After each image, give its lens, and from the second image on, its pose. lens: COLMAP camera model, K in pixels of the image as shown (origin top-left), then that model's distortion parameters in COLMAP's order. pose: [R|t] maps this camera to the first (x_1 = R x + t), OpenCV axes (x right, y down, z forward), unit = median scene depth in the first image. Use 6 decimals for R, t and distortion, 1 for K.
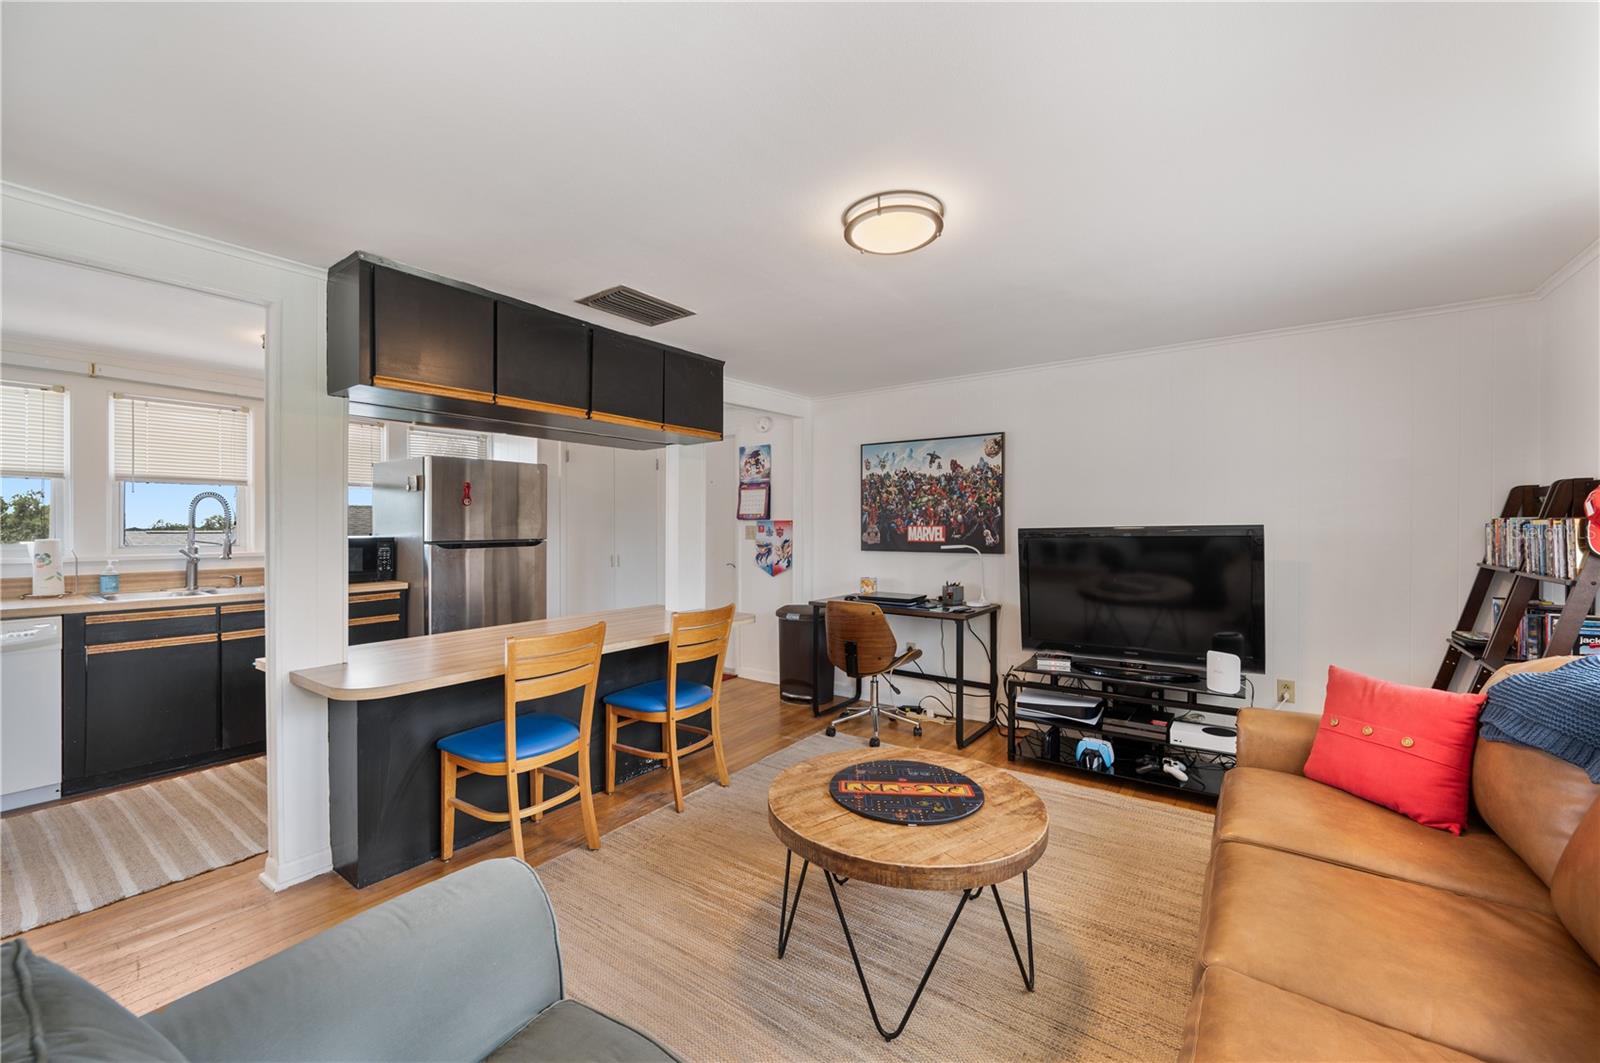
lens RADIAL K [[651.1, 0, 777.2], [0, 651.1, 526.2], [0, 0, 1]] dist [0.001771, -0.000473]
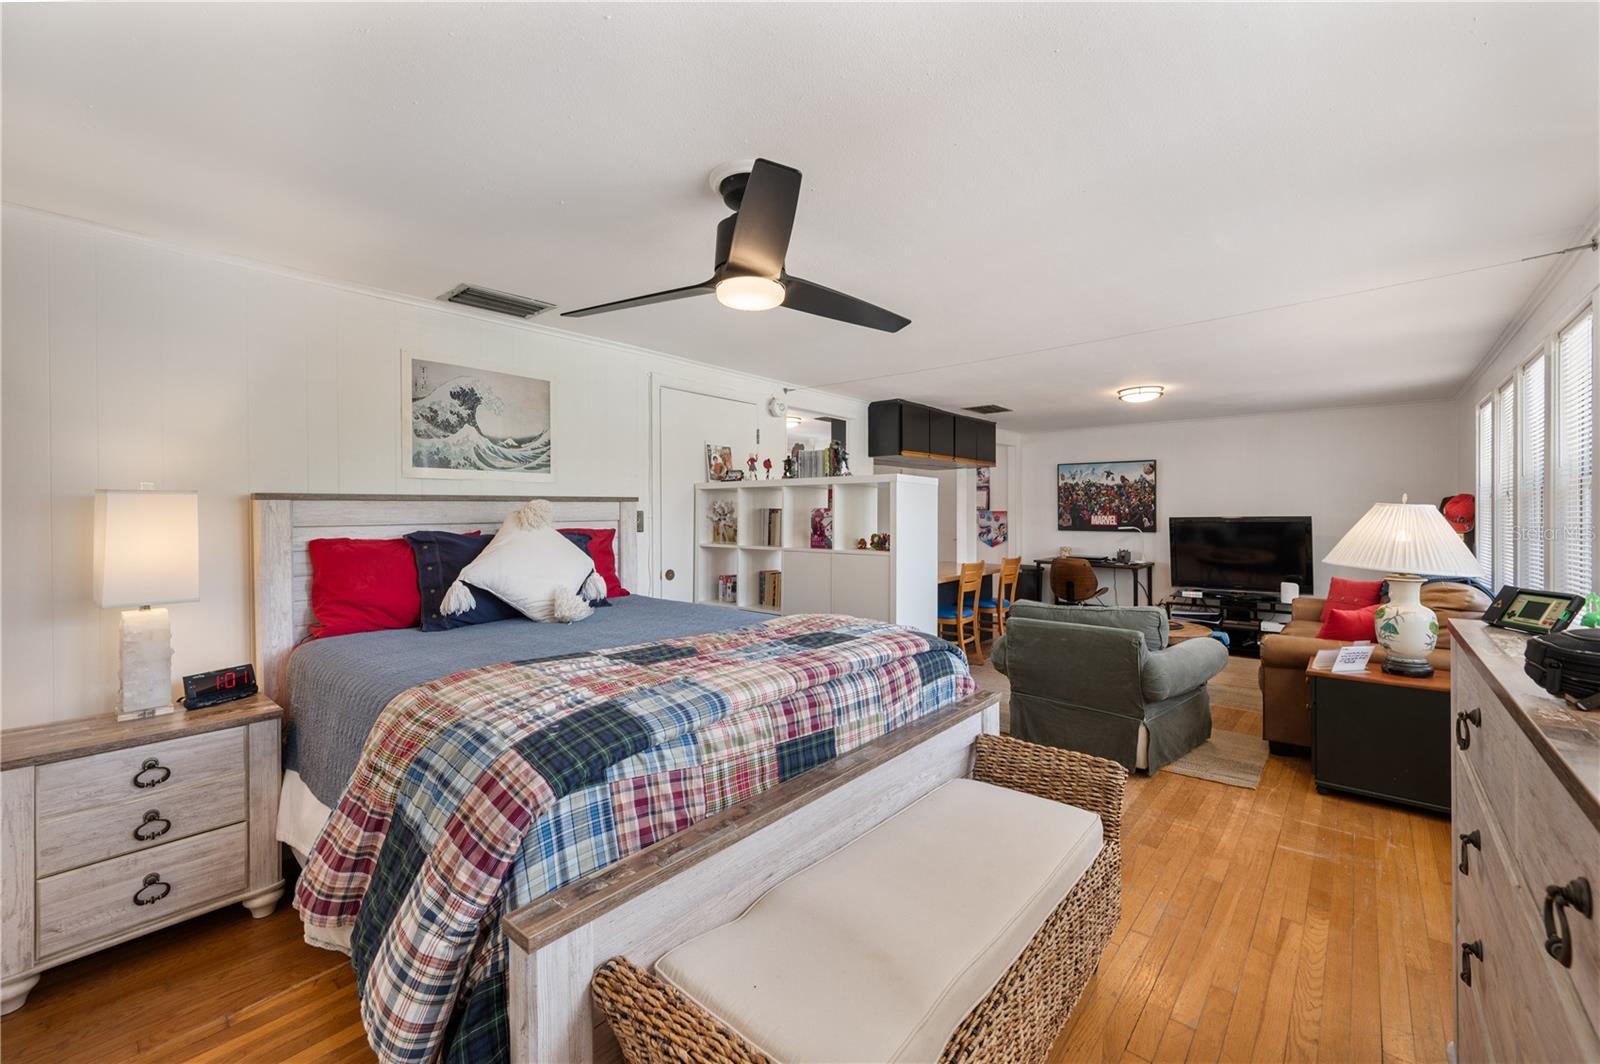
lens RADIAL K [[651.1, 0, 800.2], [0, 651.1, 497.0], [0, 0, 1]] dist [0.001771, -0.000473]
pose [[0.997470, 0.001923, -0.071064, -0.439412], [-0.003488, 0.999754, -0.021896, -0.008159], [0.071004, 0.022089, 0.997231, -0.727624]]
